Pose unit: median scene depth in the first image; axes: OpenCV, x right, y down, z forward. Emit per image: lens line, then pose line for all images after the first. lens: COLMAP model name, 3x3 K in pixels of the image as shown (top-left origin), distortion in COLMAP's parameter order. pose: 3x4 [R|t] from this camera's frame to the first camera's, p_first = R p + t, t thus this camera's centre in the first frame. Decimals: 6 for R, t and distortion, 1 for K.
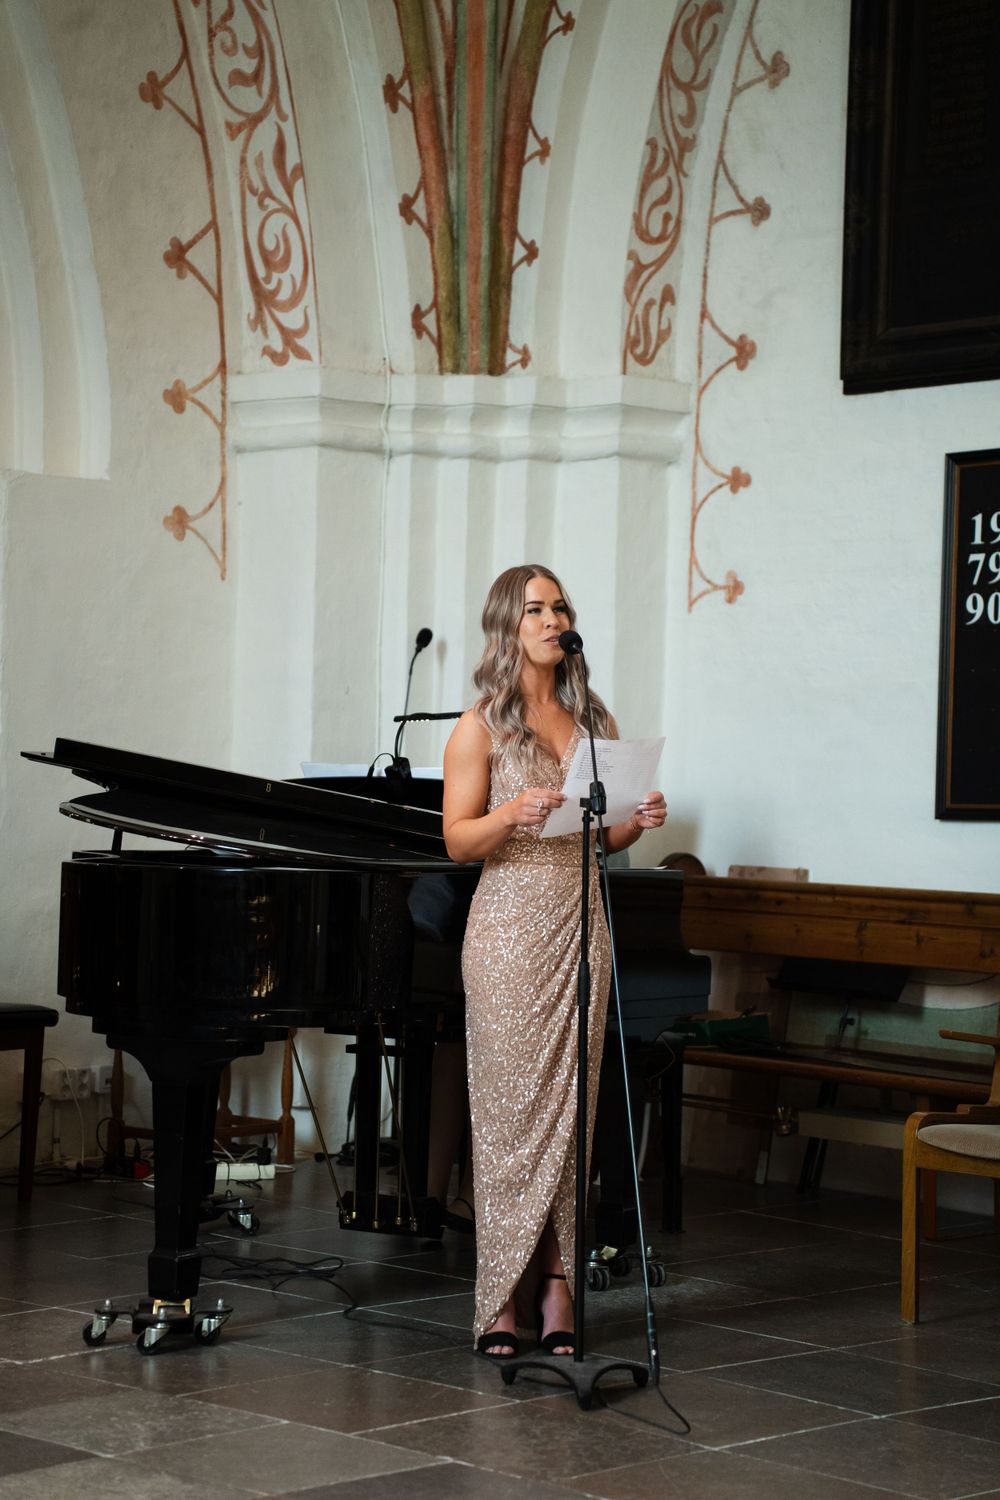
lens RADIAL K [[3037.0, 0, 491.2], [0, 3037.0, 755.8], [0, 0, 1]] dist [0.591239, 0.000000]
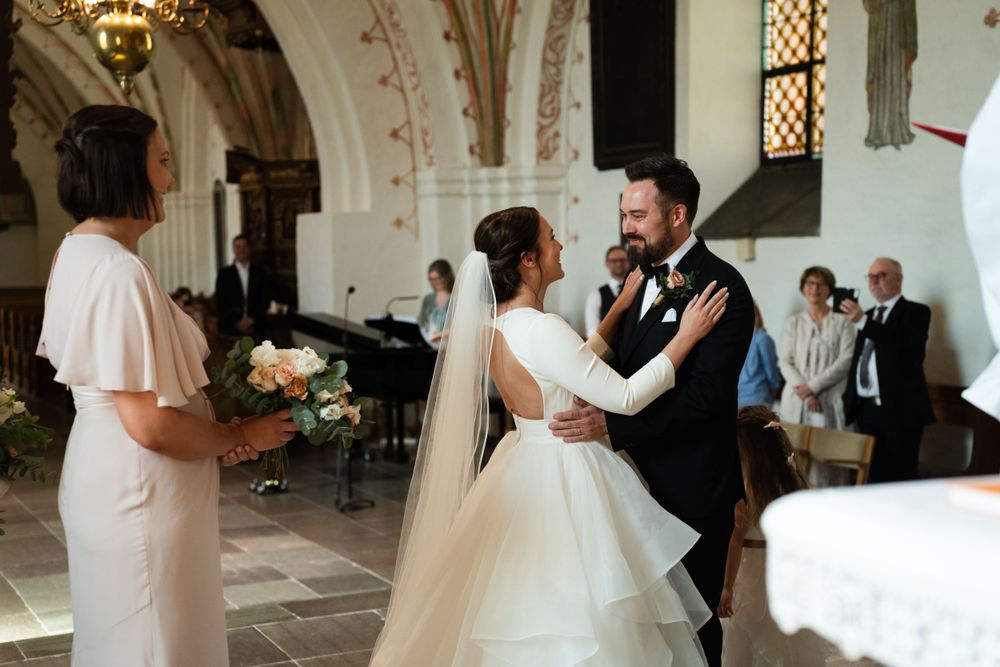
lens RADIAL K [[1480.1, 0, 504.6], [0, 1480.1, 330.4], [0, 0, 1]] dist [0.314882, 0.000000]
pose [[0.938902, -0.018571, -0.343684, 0.487169], [0.043134, 0.997020, 0.063962, -0.060220], [0.341472, -0.074878, 0.936905, -0.319412]]
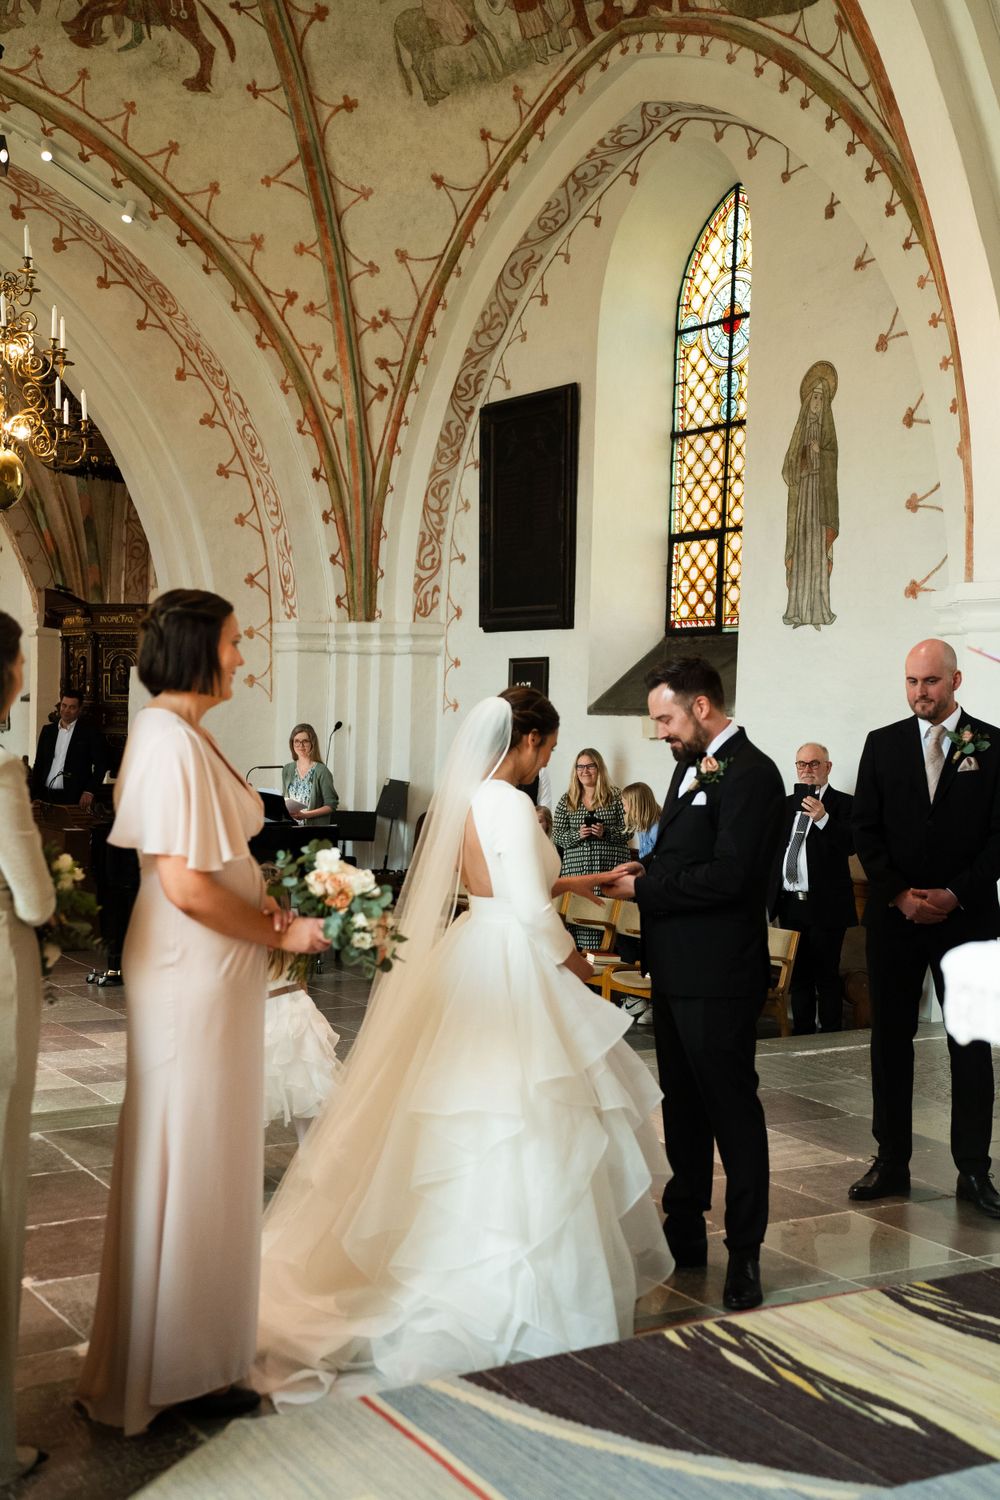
lens RADIAL K [[1776.4, 0, 489.8], [0, 1776.4, 746.2], [0, 0, 1]] dist [0.141814, 0.000000]
pose [[0.970127, 0.002952, -0.242579, 0.460952], [0.004881, 0.999486, 0.031684, -0.067431], [0.242548, -0.031922, 0.969614, -0.415146]]
